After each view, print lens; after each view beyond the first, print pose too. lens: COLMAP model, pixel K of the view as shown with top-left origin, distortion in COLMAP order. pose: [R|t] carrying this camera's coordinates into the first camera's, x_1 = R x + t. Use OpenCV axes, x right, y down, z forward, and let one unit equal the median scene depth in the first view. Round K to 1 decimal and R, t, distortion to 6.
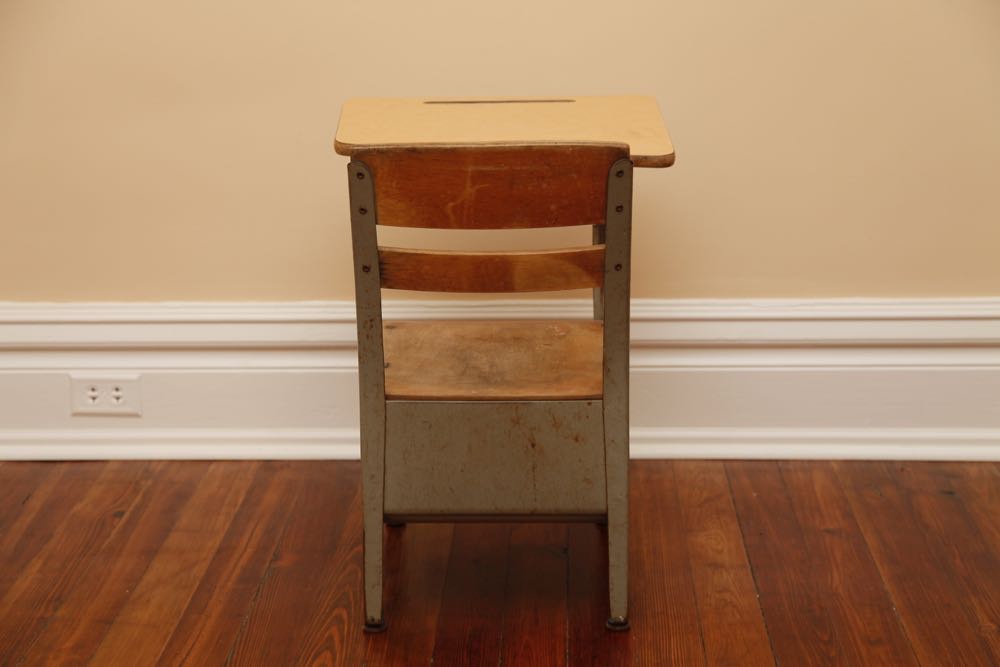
lens RADIAL K [[1846.3, 0, 500.0], [0, 1846.3, 333.5], [0, 0, 1]] dist [0.346305, -0.147349]
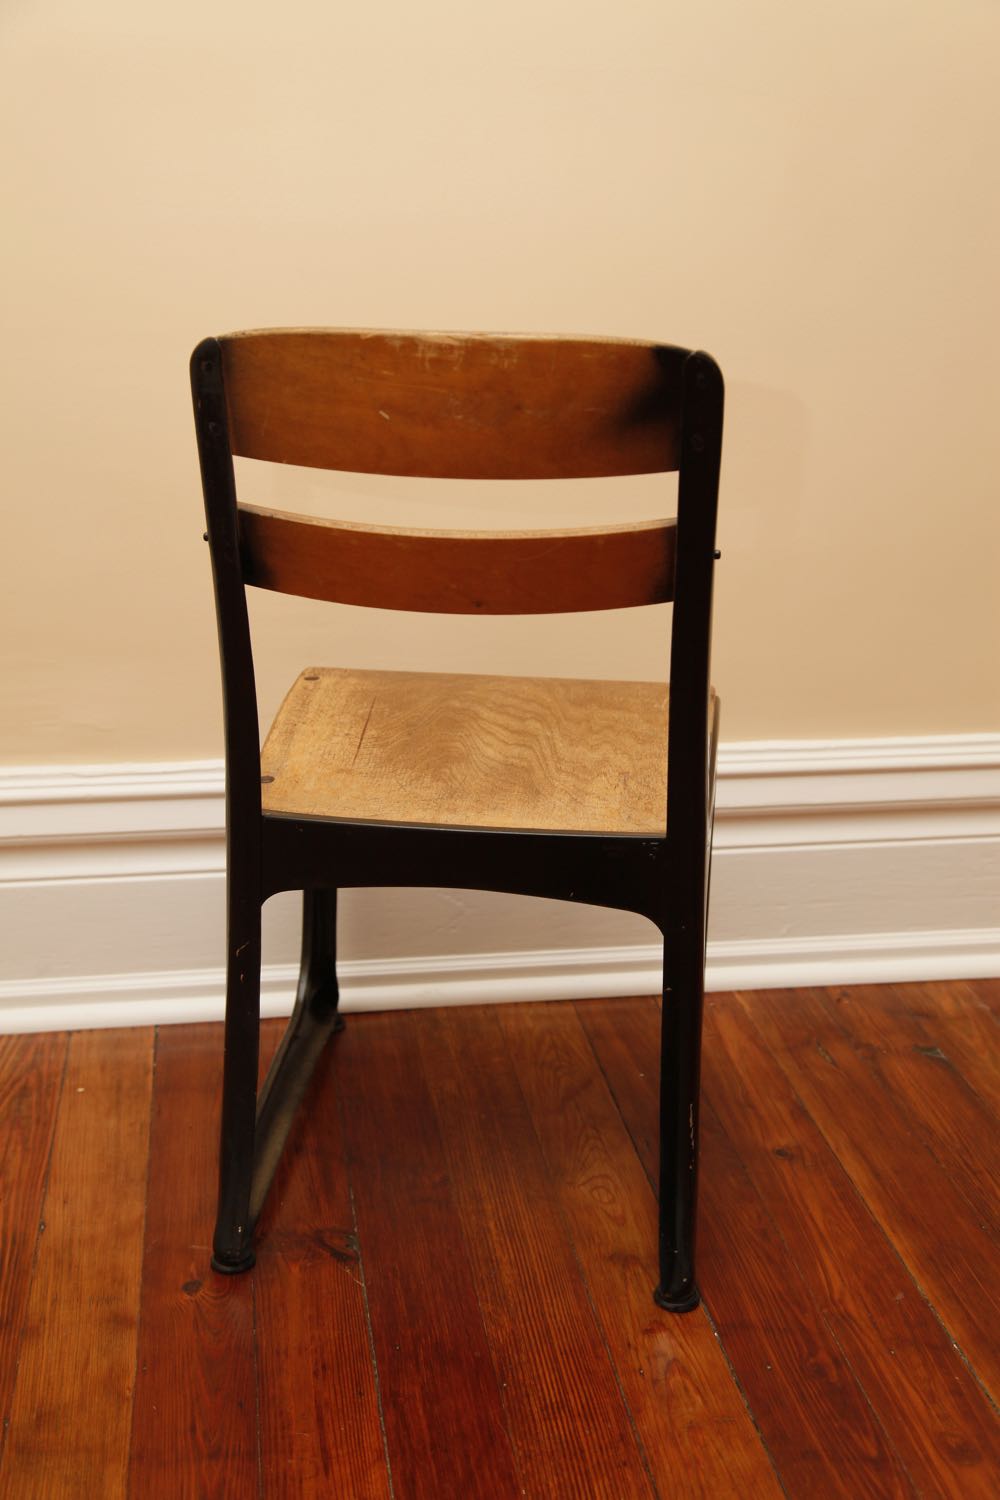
lens RADIAL K [[1794.2, 0, 500.0], [0, 1794.2, 750.0], [0, 0, 1]] dist [0.088800, 0.016060]
pose [[0.980593, -0.034101, 0.193067, -0.021227], [0.021682, 0.997579, 0.066078, -0.064944], [-0.194853, -0.060610, 0.978958, 0.464805]]
